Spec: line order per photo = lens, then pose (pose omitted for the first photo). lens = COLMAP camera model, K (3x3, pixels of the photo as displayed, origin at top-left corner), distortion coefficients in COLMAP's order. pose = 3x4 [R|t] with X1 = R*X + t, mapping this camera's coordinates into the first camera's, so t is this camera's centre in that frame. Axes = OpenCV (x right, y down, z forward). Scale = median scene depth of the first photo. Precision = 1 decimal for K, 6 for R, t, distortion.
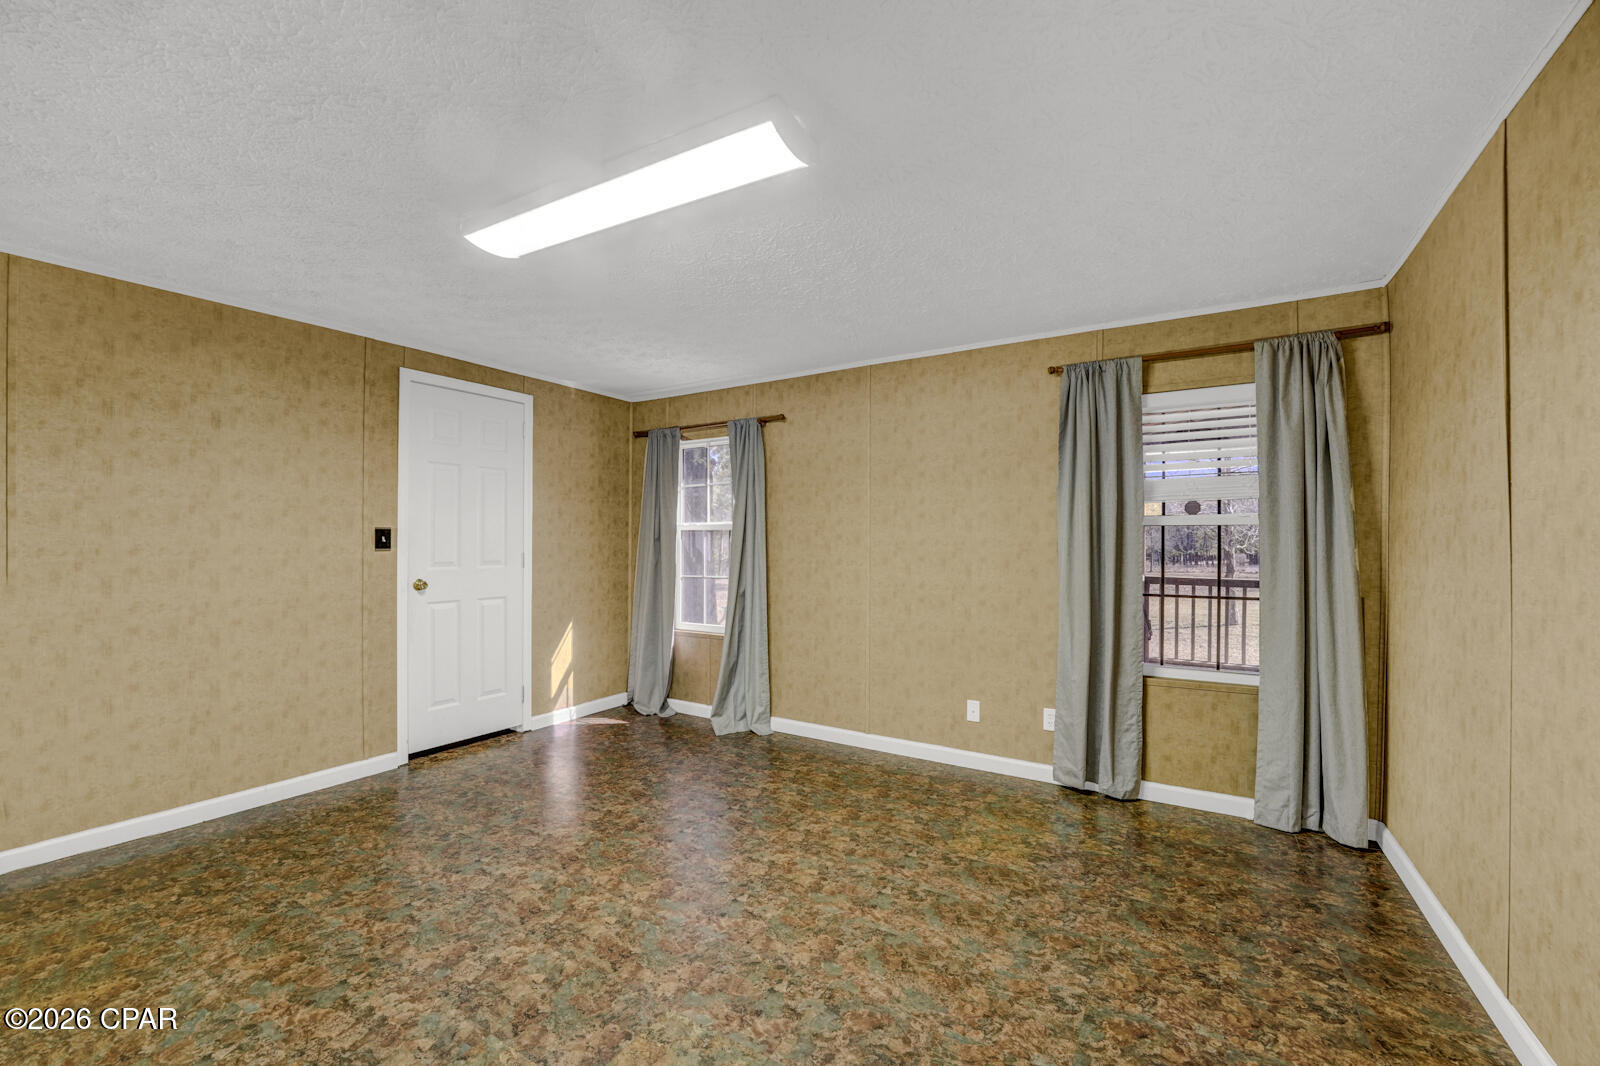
lens RADIAL K [[650.7, 0, 787.0], [0, 650.7, 539.1], [0, 0, 1]] dist [-0.028431, 0.002795]
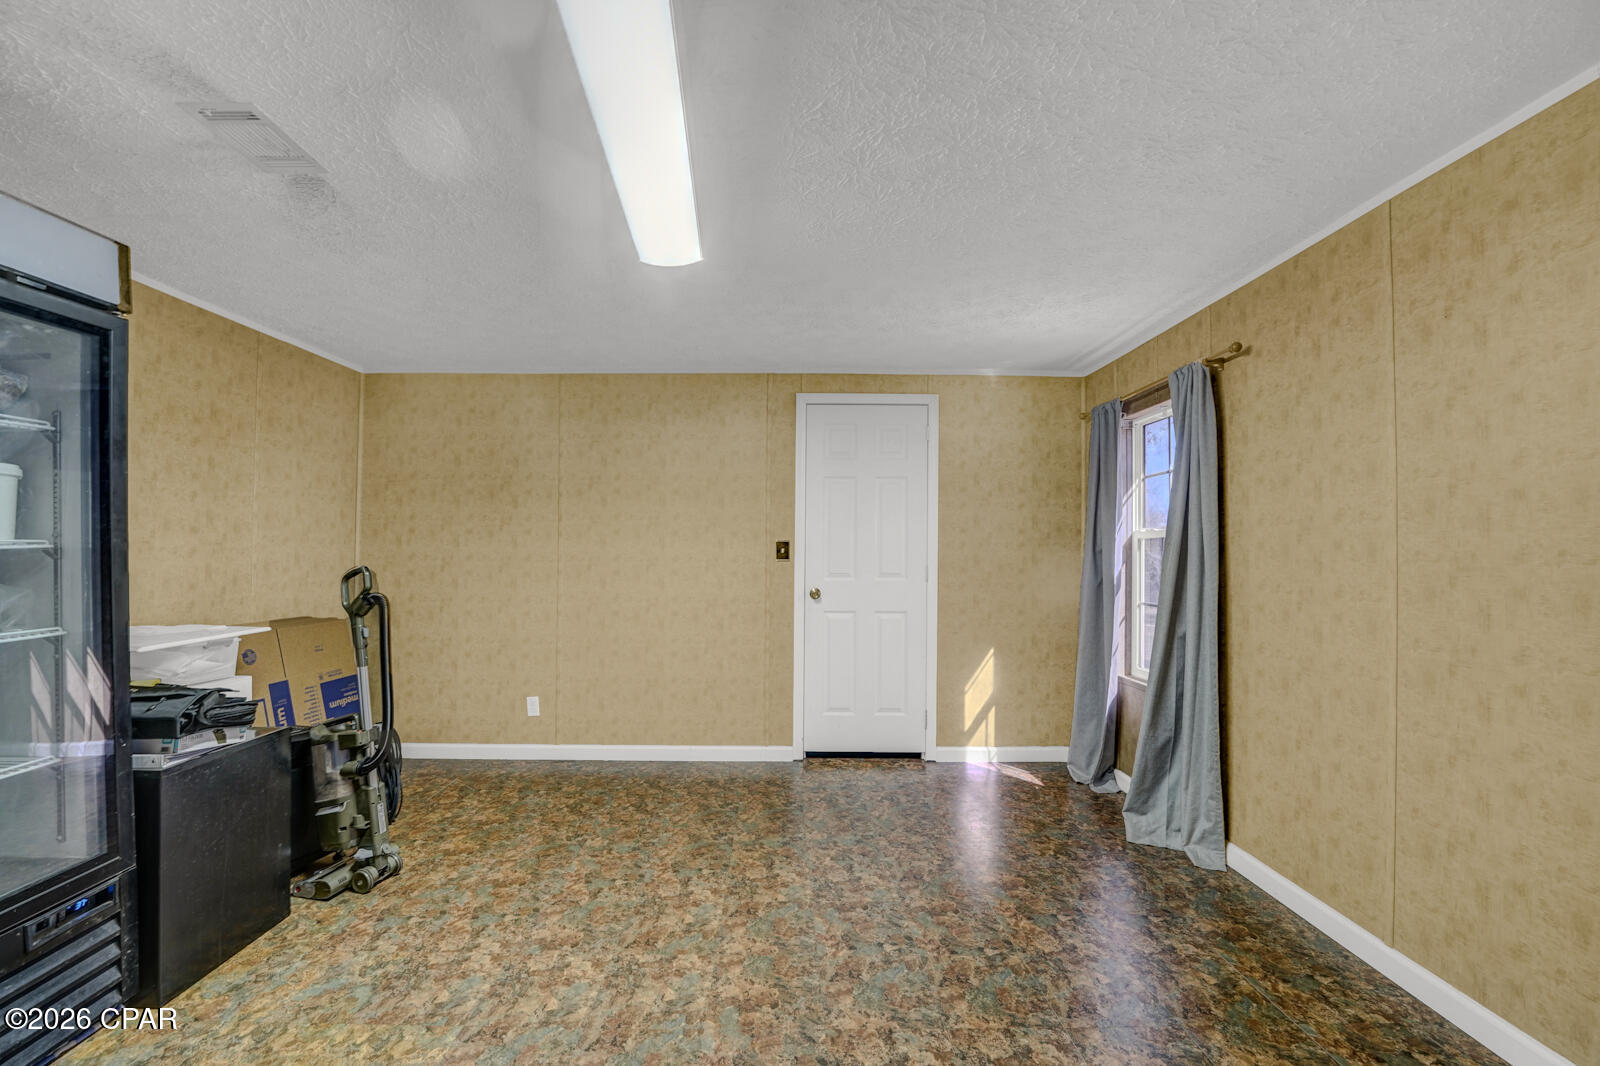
lens RADIAL K [[650.7, 0, 787.0], [0, 650.7, 539.1], [0, 0, 1]] dist [-0.028431, 0.002795]
pose [[0.538200, -0.016676, -0.842652, 0.282590], [-0.002282, 0.999772, -0.021243, 0.003547], [0.842814, 0.013356, 0.538039, 0.353450]]
